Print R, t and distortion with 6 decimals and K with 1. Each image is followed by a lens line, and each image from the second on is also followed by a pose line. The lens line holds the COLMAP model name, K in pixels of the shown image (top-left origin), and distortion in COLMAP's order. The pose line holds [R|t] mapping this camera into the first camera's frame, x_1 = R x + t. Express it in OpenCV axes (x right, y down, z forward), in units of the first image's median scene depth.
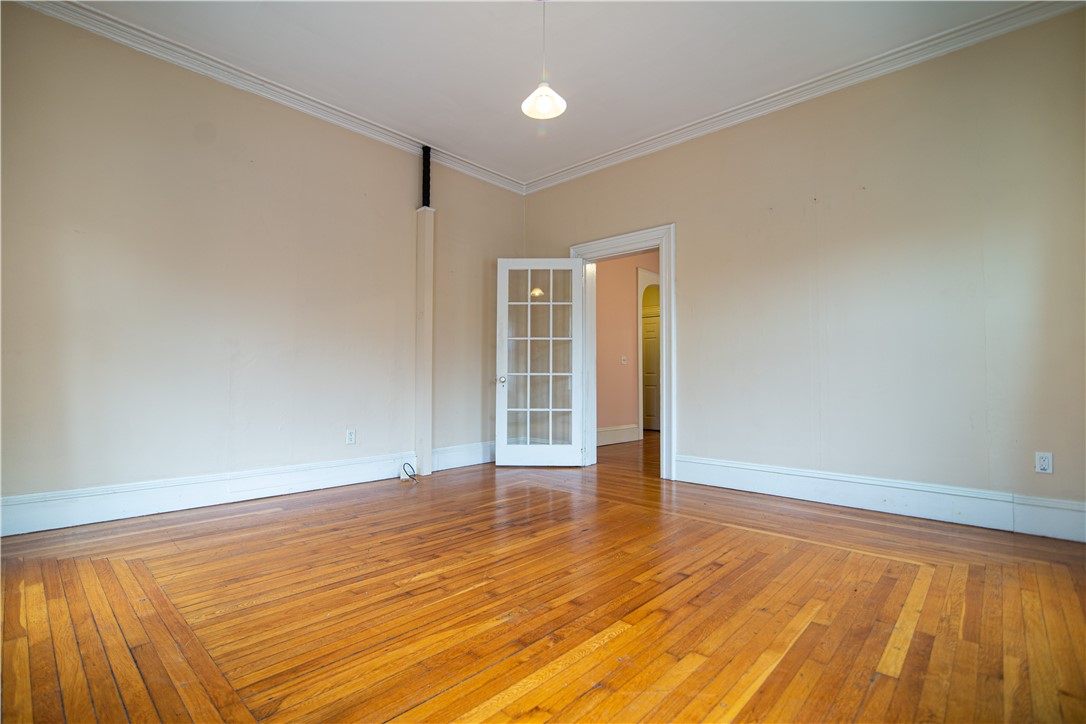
lens RADIAL K [[497.7, 0, 525.8], [0, 497.7, 359.5], [0, 0, 1]] dist [-0.018469, 0.000423]
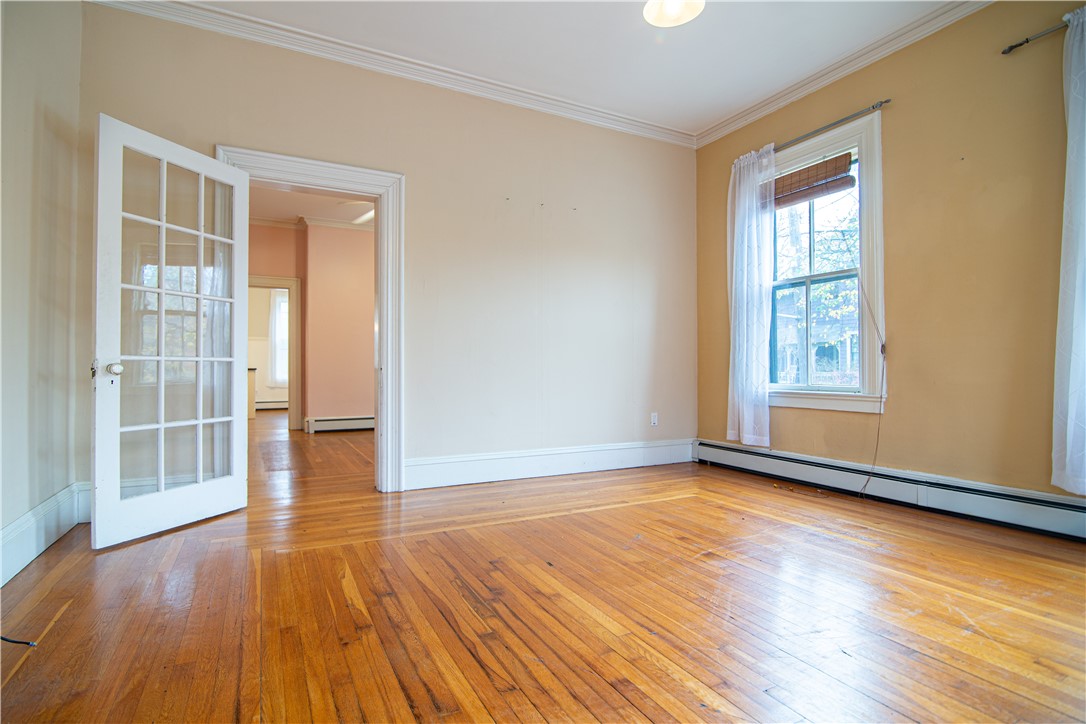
lens RADIAL K [[523.9, 0, 530.0], [0, 523.9, 360.6], [0, 0, 1]] dist [-0.021433, 0.000119]
pose [[0.338083, 0.010176, 0.941061, -0.623862], [-0.036752, 0.999322, 0.002397, 0.027308], [-0.940398, -0.035396, 0.338228, 0.733241]]
